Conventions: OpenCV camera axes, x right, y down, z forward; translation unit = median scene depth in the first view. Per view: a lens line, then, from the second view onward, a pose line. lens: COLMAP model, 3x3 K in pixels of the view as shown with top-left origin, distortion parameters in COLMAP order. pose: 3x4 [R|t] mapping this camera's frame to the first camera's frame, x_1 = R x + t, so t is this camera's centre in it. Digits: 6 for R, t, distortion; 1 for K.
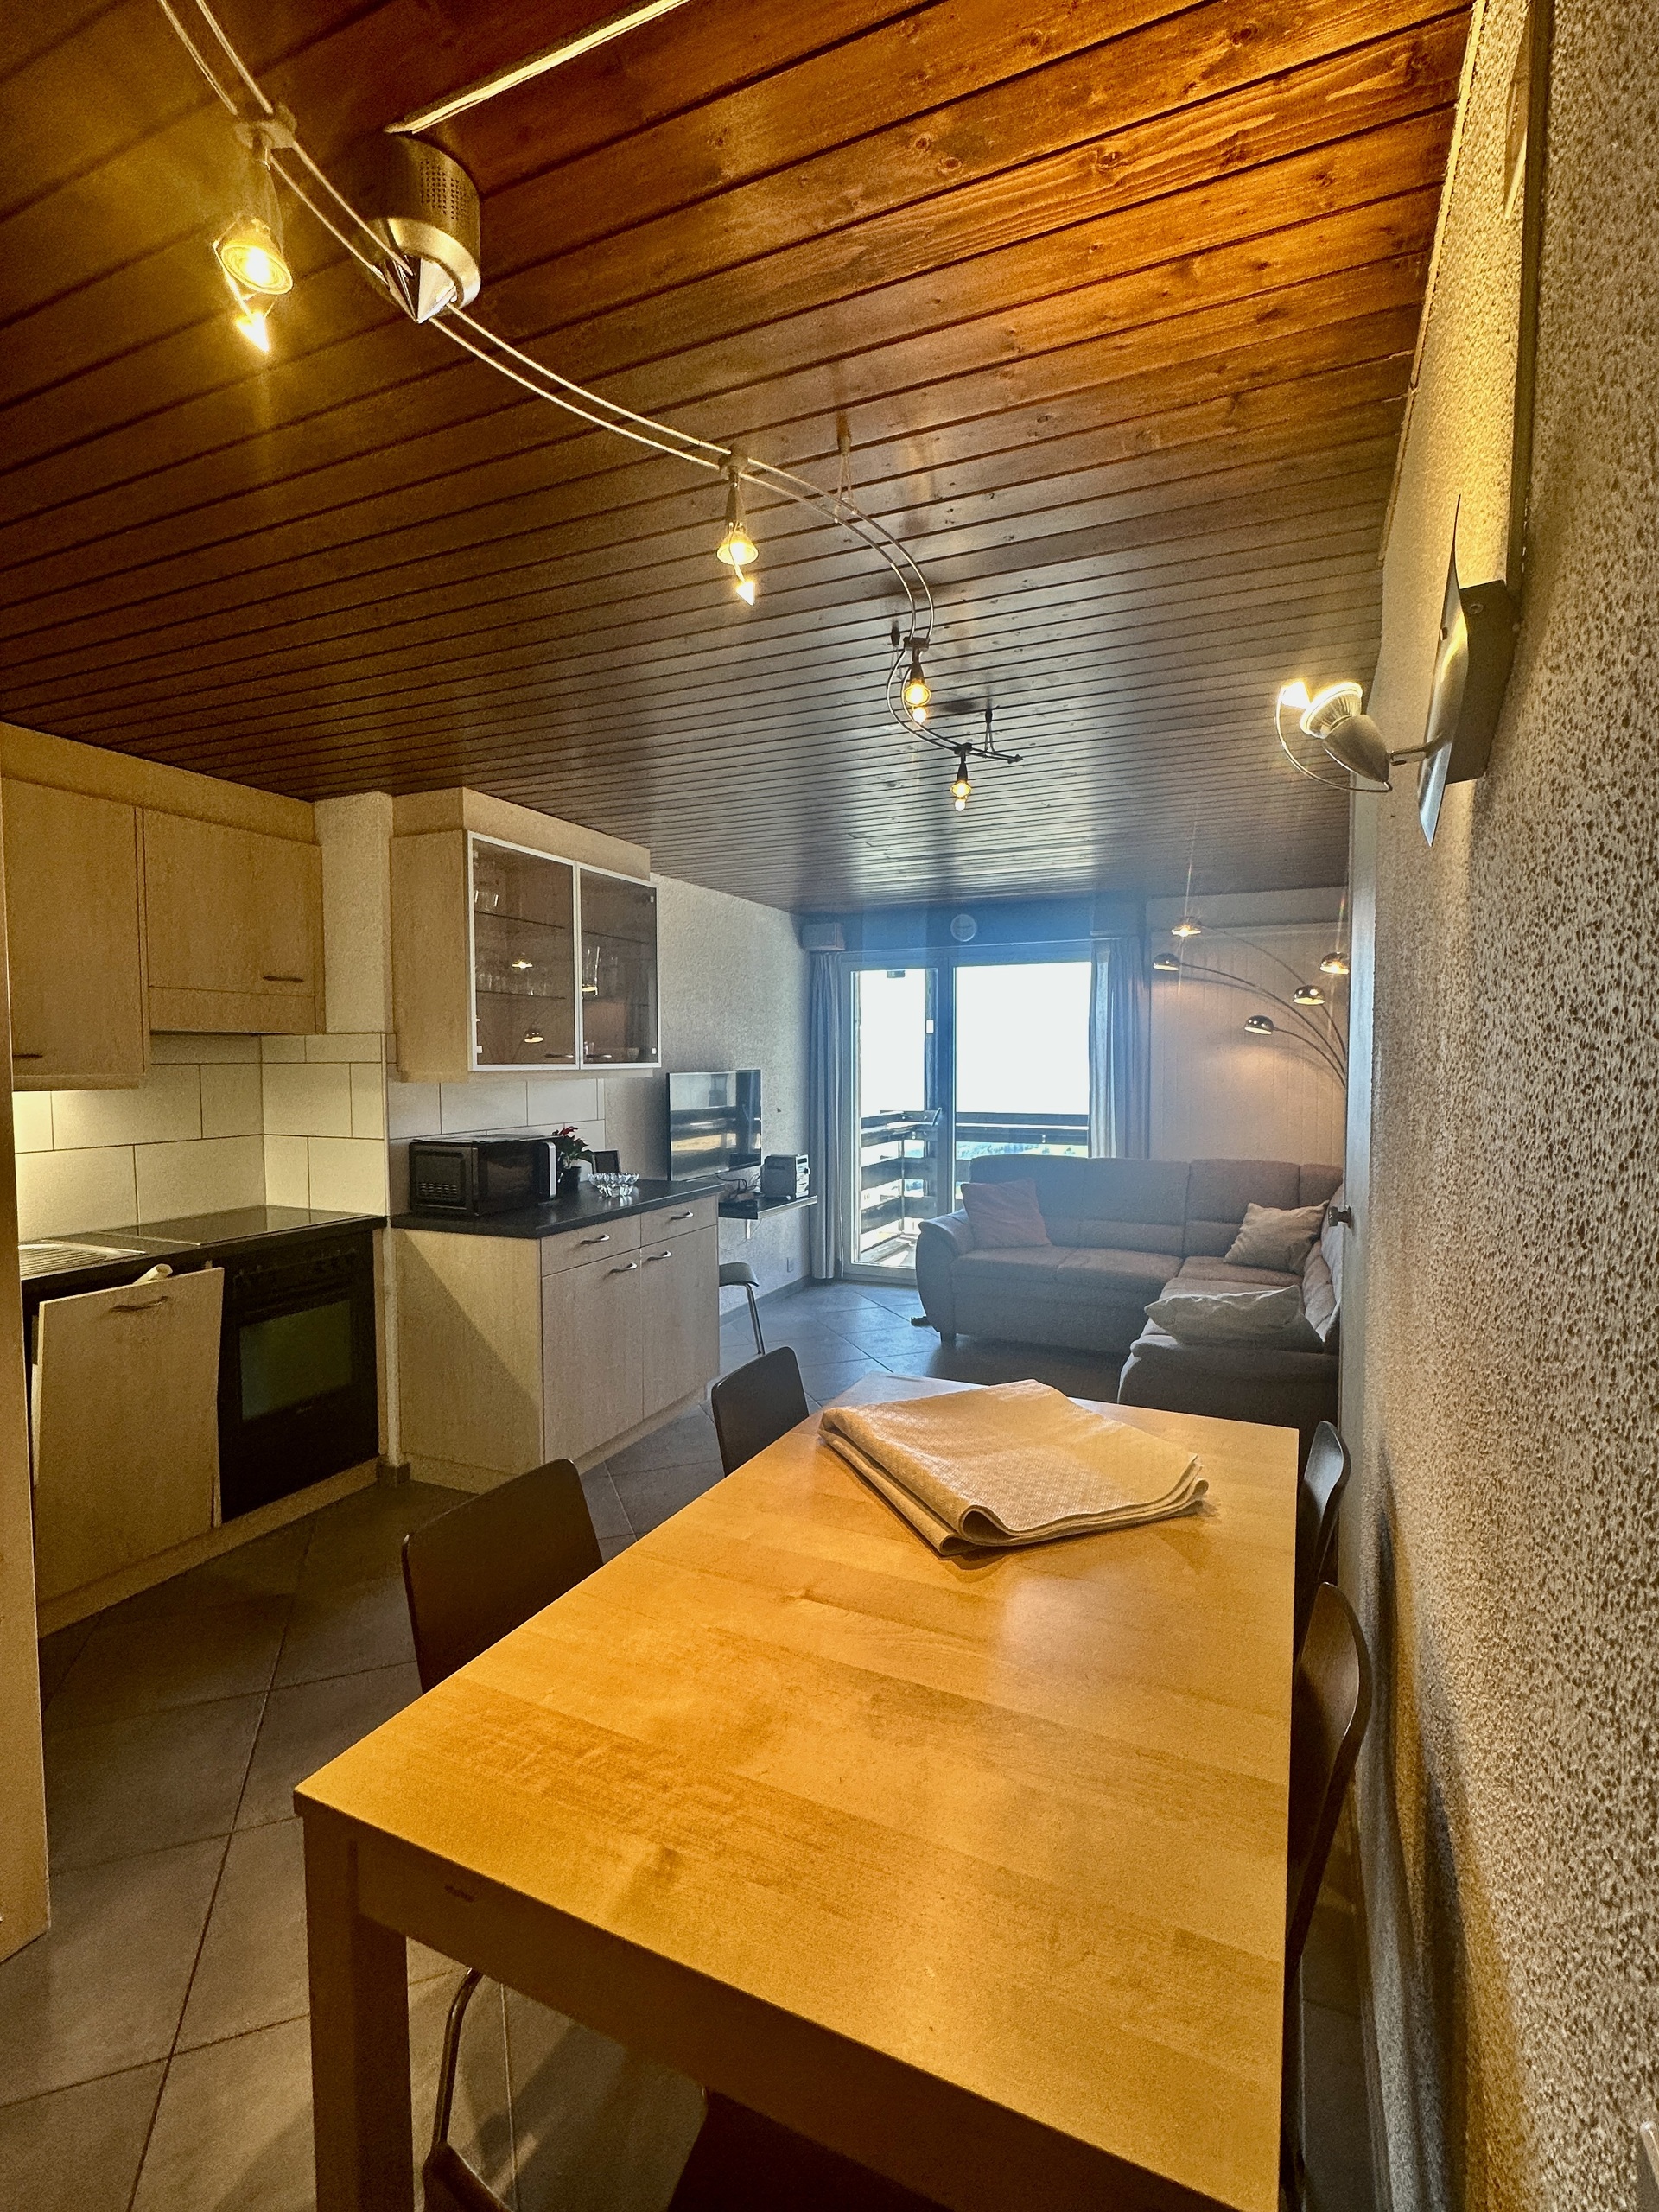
lens RADIAL K [[1022.3, 0, 830.4], [0, 1022.3, 1110.1], [0, 0, 1]] dist [0.000045, 0.000035]
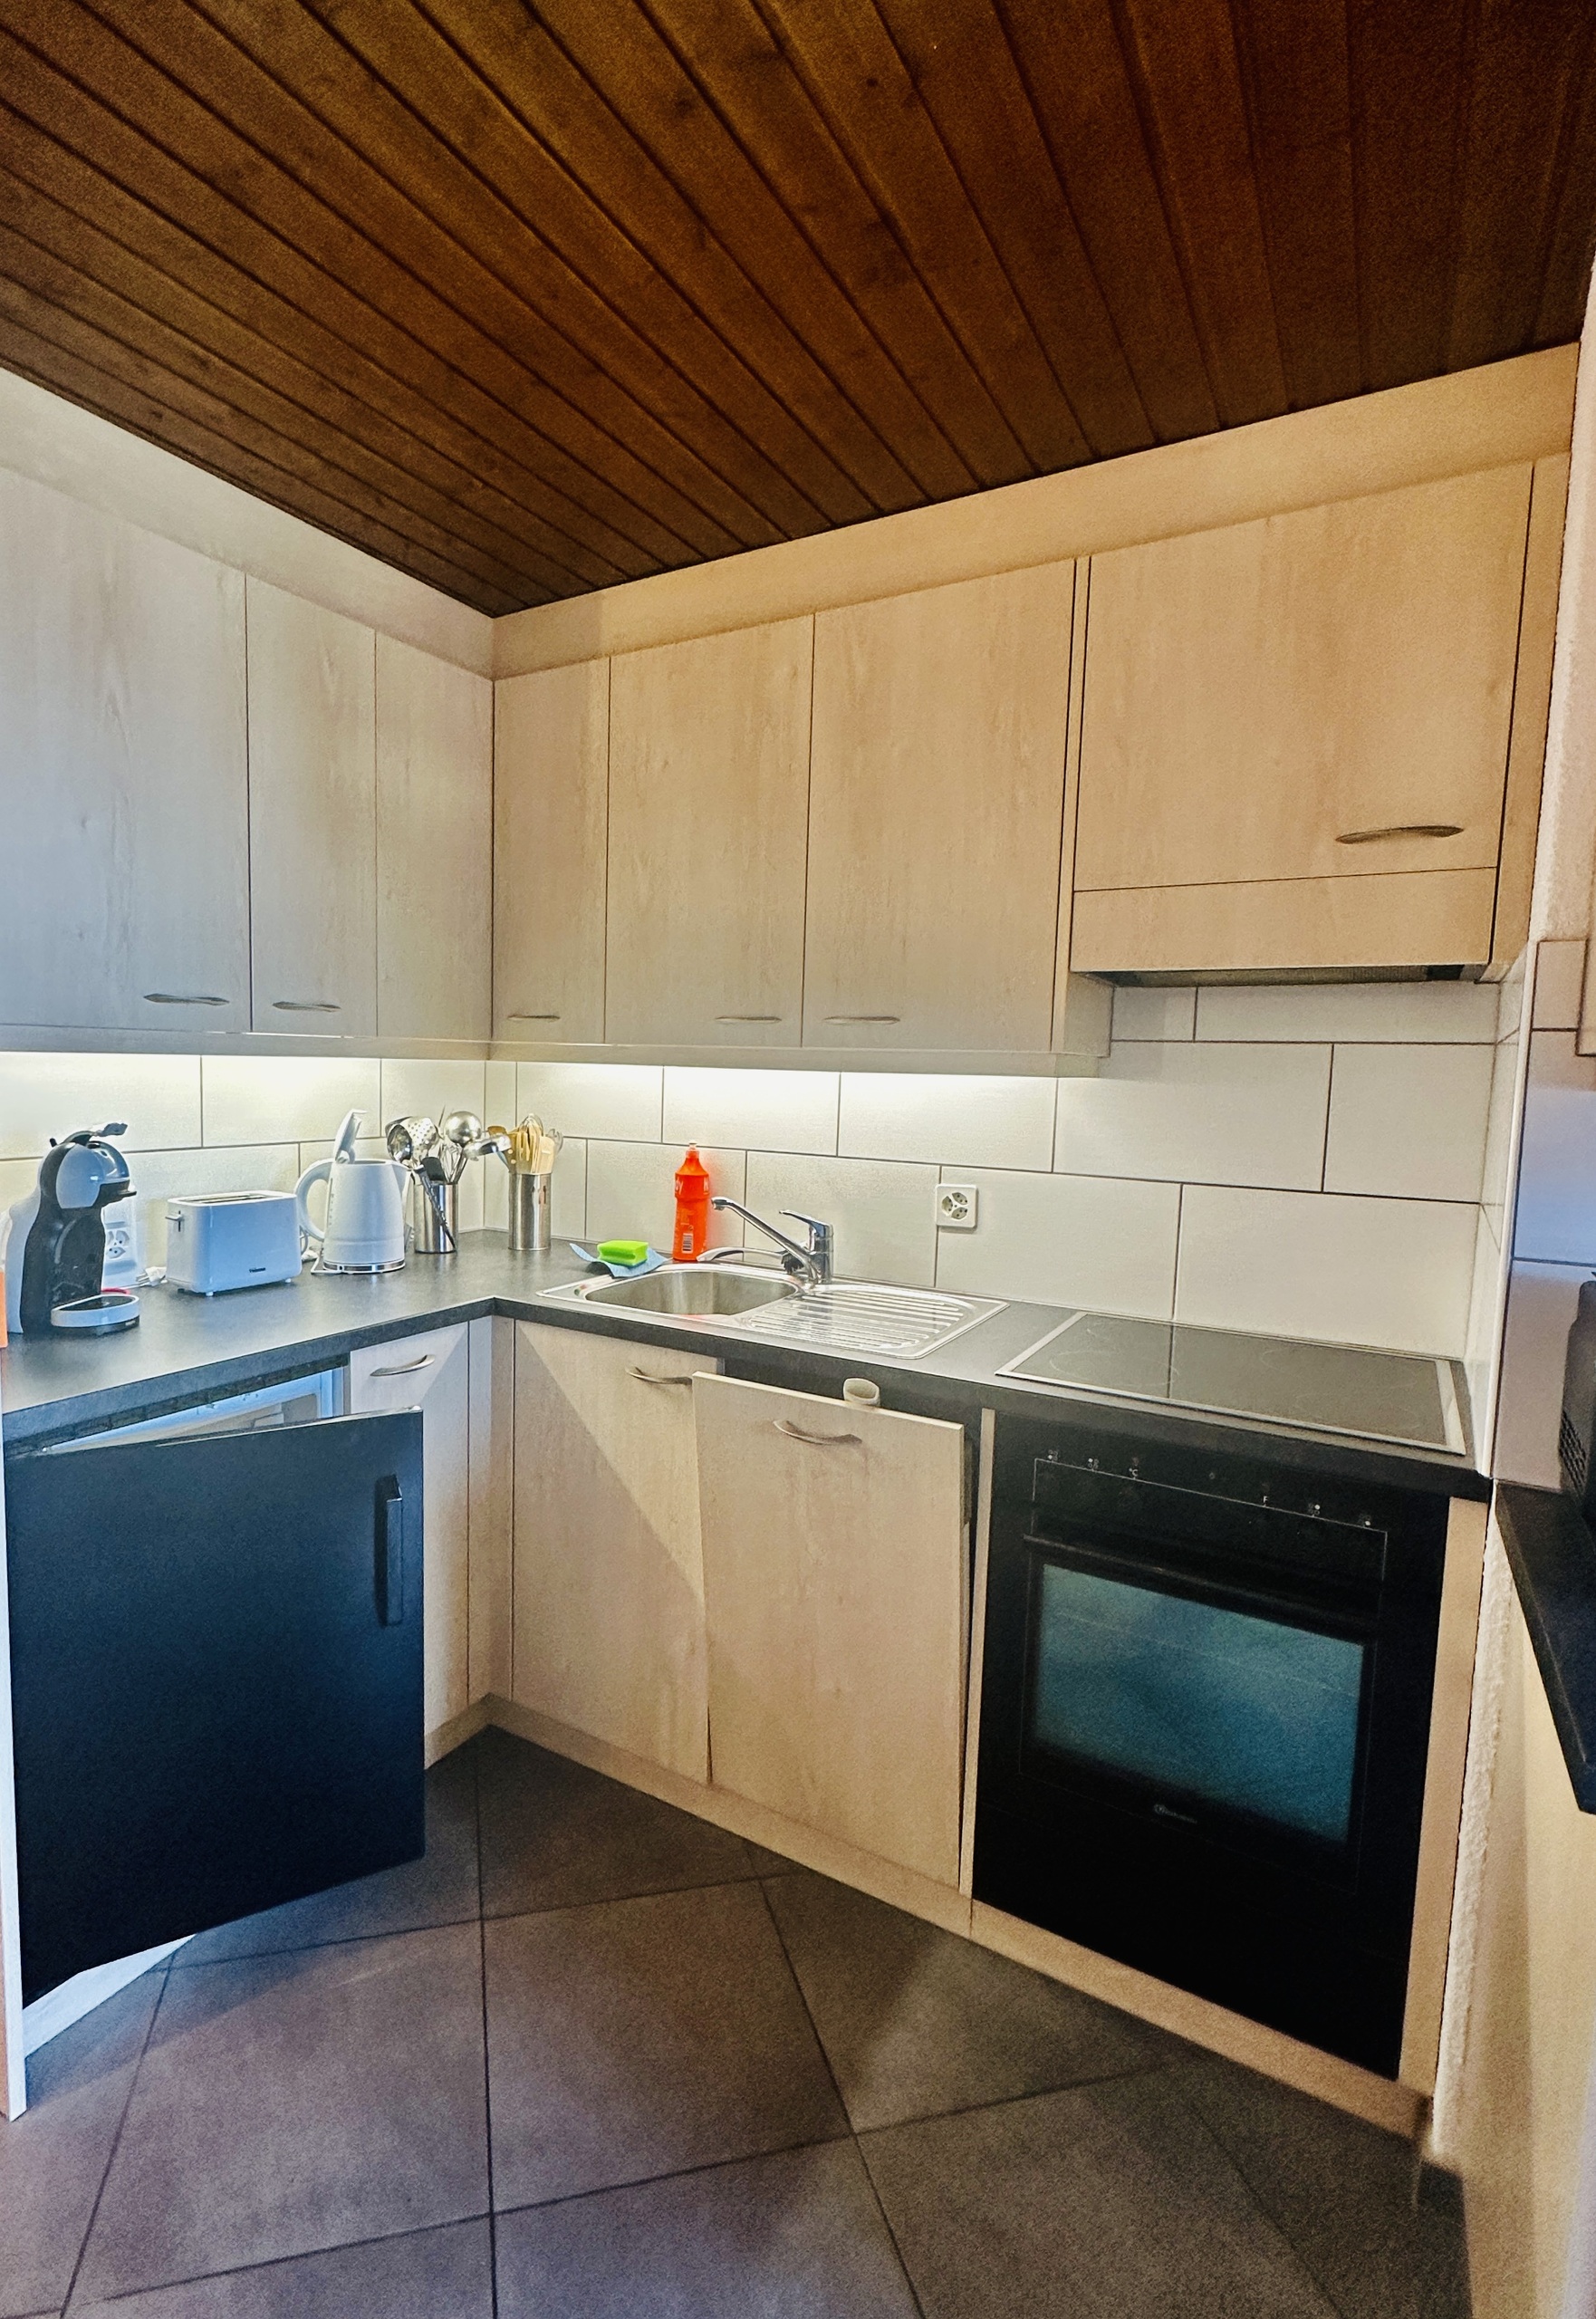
lens RADIAL K [[1055.1, 0, 794.7], [0, 1055.1, 1164.7], [0, 0, 1]] dist [-0.000325, -0.000120]
pose [[-0.098804, 0.088961, -0.991122, -0.069892], [-0.077609, 0.992273, 0.096801, -0.016797], [0.992076, 0.086484, -0.091137, 0.835090]]
